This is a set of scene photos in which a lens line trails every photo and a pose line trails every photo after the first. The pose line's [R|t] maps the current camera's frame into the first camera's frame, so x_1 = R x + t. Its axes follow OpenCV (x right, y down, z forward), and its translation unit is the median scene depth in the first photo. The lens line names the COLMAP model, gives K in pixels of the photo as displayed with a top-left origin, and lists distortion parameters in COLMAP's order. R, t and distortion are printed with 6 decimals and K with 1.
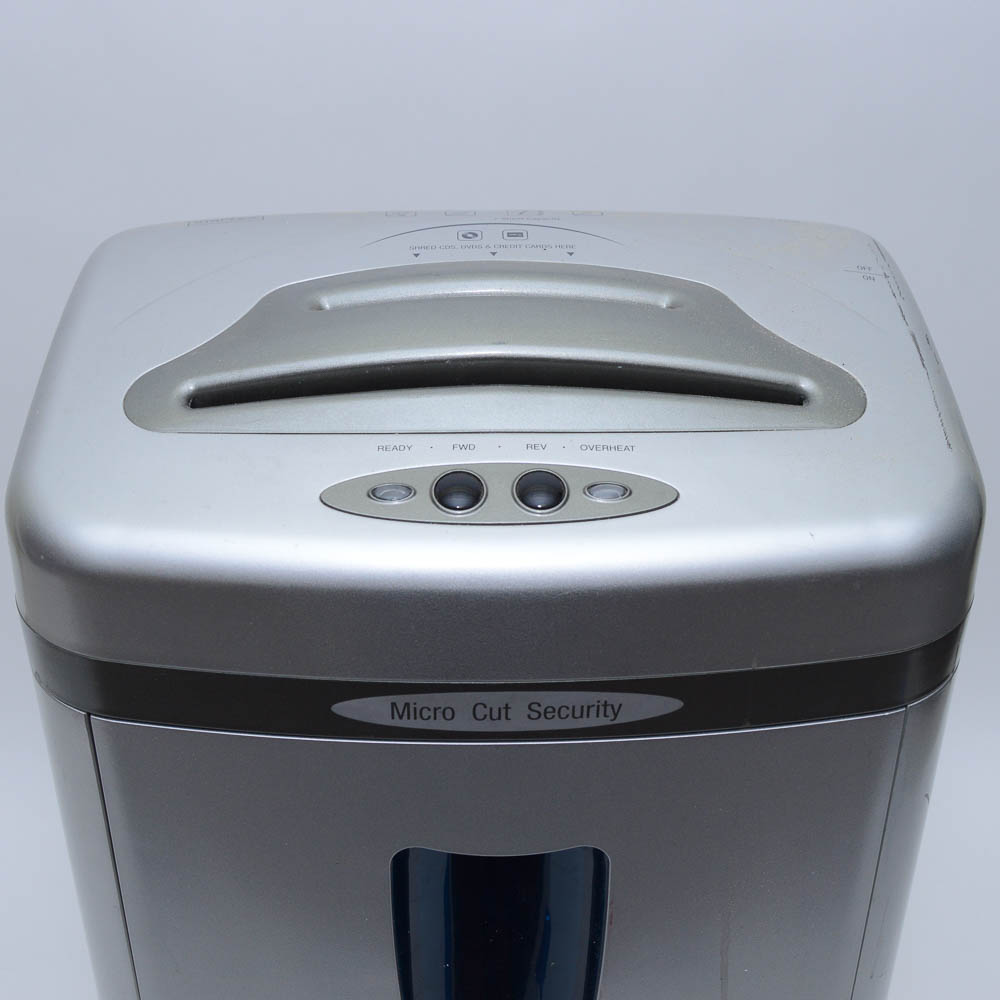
lens RADIAL K [[1866.1, 0, 494.9], [0, 1866.1, 499.9], [0, 0, 1]] dist [0.191103, 0.000000]
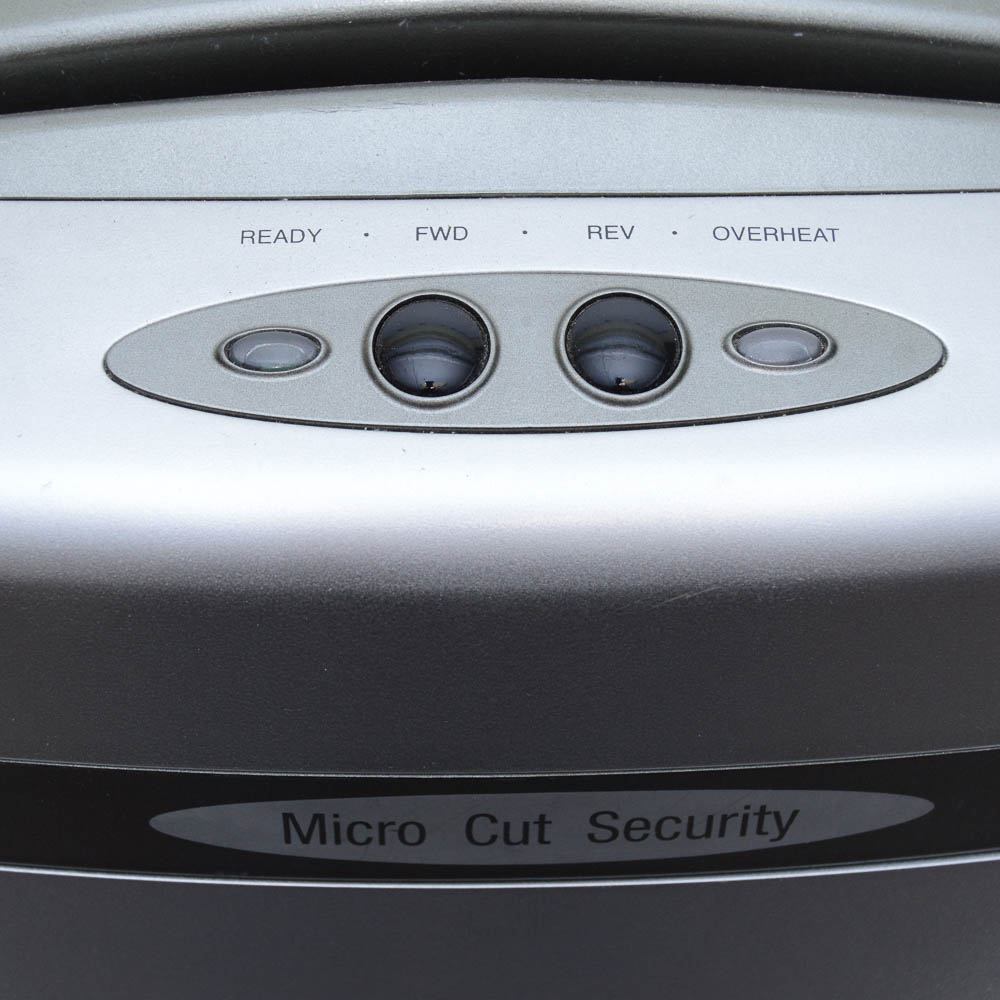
lens RADIAL K [[2356.1, 0, 505.9], [0, 2356.1, 500.3], [0, 0, 1]] dist [0.016921, 0.000000]
pose [[0.999898, -0.004707, 0.013453, -0.009454], [0.002221, 0.983820, 0.179147, -0.065303], [-0.014078, -0.179099, 0.983730, 0.459178]]
